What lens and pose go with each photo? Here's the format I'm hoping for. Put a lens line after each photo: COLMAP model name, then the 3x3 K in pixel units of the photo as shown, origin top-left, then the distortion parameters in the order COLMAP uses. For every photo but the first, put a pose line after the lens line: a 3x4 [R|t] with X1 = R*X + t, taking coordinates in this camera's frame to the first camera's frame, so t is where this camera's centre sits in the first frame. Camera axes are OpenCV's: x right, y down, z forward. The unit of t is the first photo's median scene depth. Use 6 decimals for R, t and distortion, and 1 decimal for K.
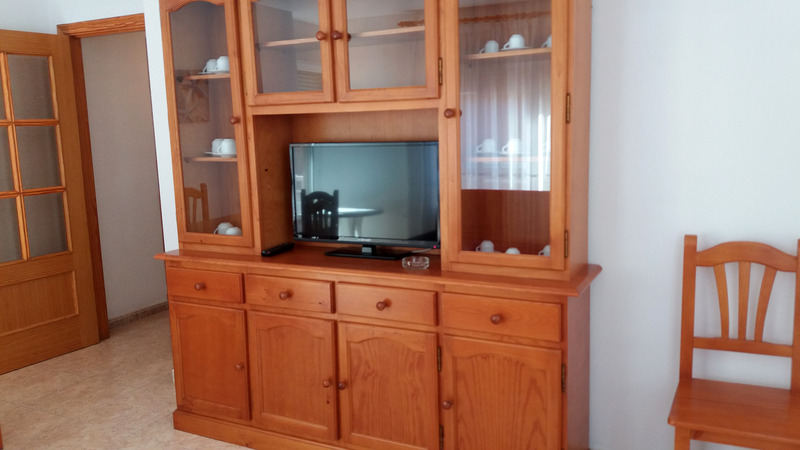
lens RADIAL K [[685.2, 0, 399.9], [0, 685.2, 224.6], [0, 0, 1]] dist [-0.009232, 0.006423]
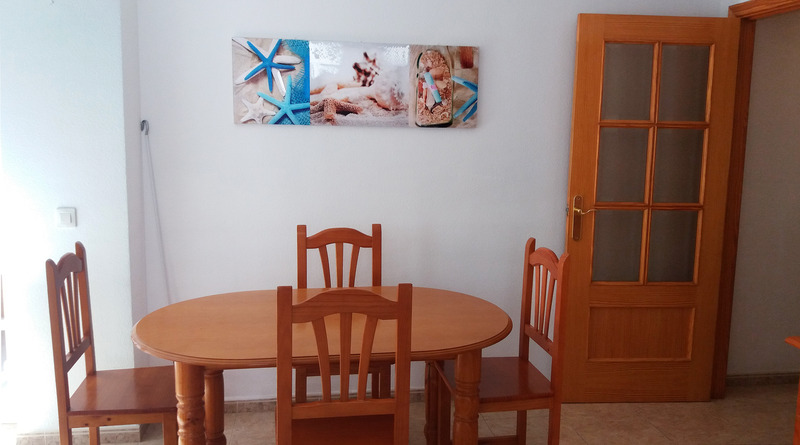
lens RADIAL K [[685.2, 0, 399.6], [0, 685.2, 222.7], [0, 0, 1]] dist [-0.009232, 0.006423]
pose [[0.598310, 0.148035, -0.787471, -0.059523], [-0.152819, 0.985827, 0.069213, -0.035549], [0.786557, 0.078930, 0.612453, 0.217547]]
